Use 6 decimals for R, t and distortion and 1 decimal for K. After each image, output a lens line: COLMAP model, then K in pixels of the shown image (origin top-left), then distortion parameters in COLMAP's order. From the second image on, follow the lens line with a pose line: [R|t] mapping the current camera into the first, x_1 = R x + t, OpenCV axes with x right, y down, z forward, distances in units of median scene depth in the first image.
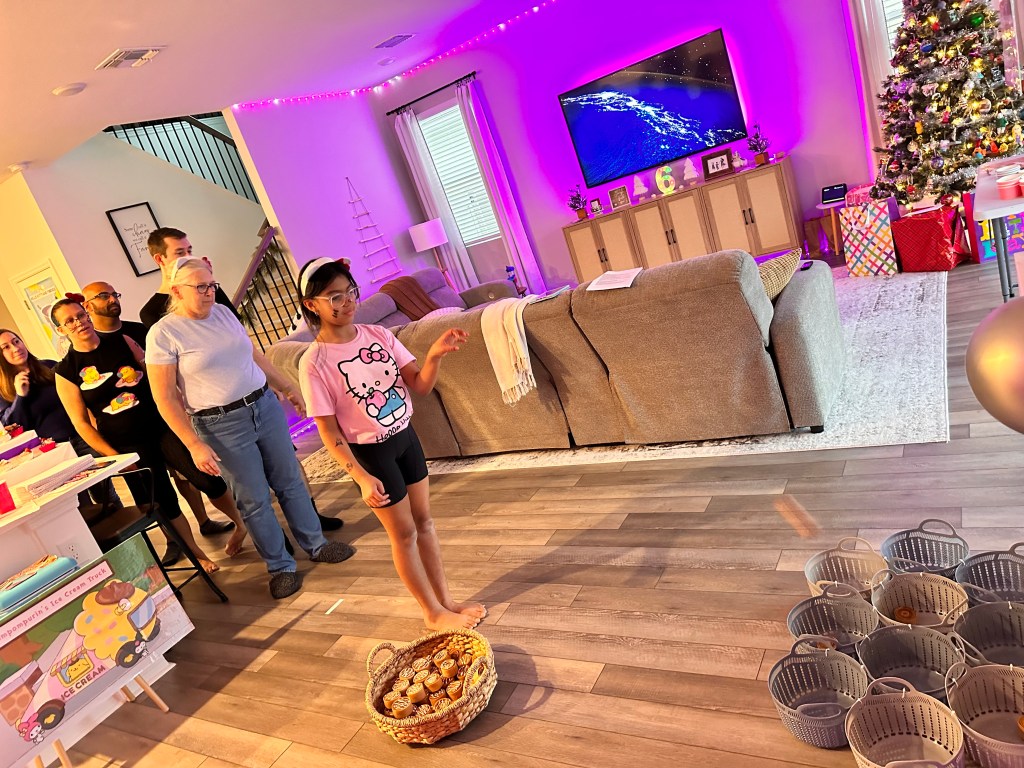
lens RADIAL K [[715.5, 0, 509.8], [0, 715.5, 393.9], [0, 0, 1]] dist [0.051182, -0.066310]
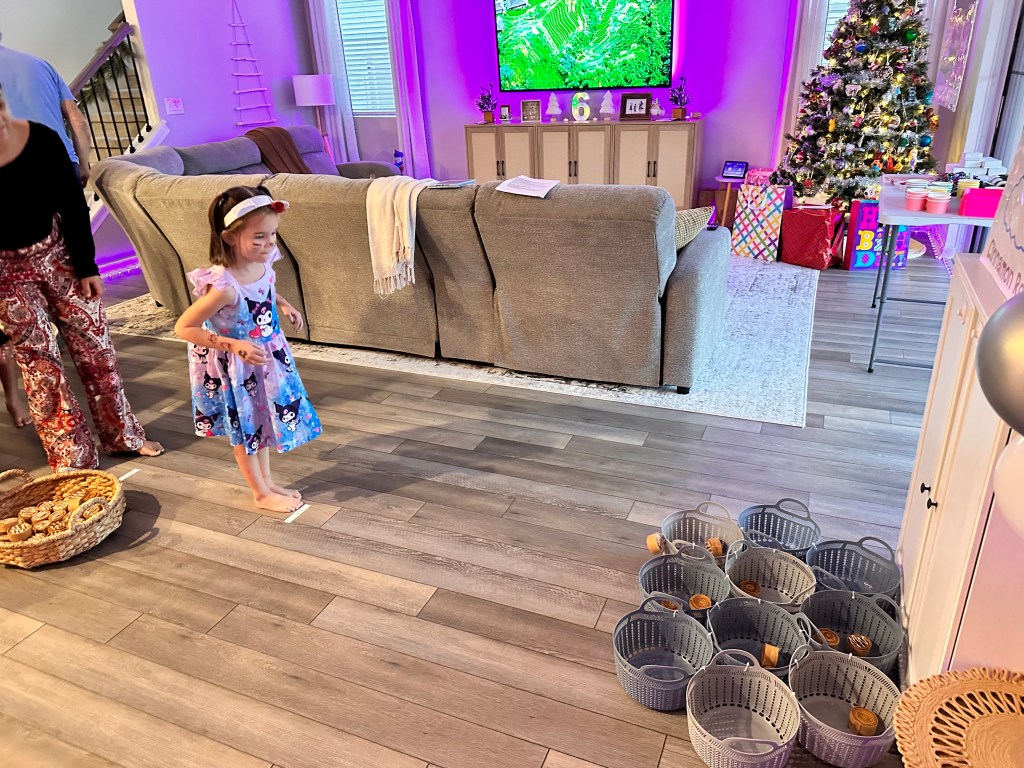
lens RADIAL K [[715.5, 0, 518.9], [0, 715.5, 389.7], [0, 0, 1]] dist [0.051182, -0.066310]
pose [[0.948918, 0.205748, 0.239211, -0.026677], [-0.230088, 0.970005, 0.078415, 0.020417], [-0.215903, -0.129449, 0.967796, 0.077962]]
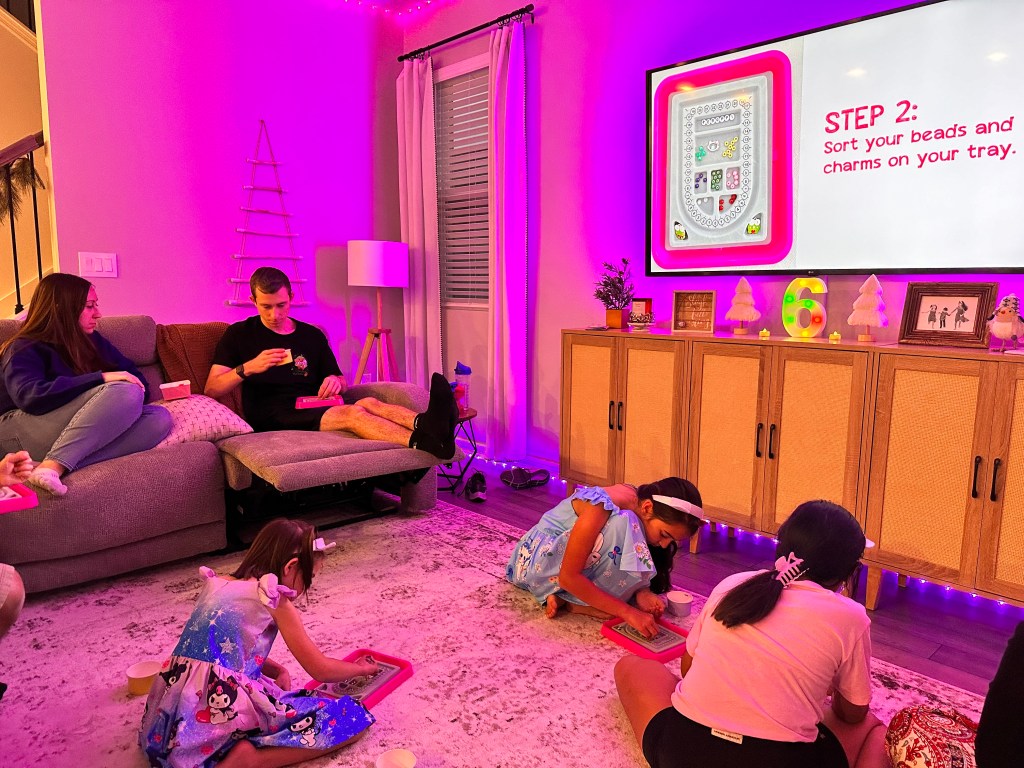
lens RADIAL K [[715.5, 0, 512.8], [0, 715.5, 384.2], [0, 0, 1]] dist [0.051182, -0.066310]
pose [[0.904237, 0.365467, -0.220885, 0.315445], [-0.388202, 0.919017, -0.068614, -0.298643], [0.177920, 0.147791, 0.972883, 1.045368]]
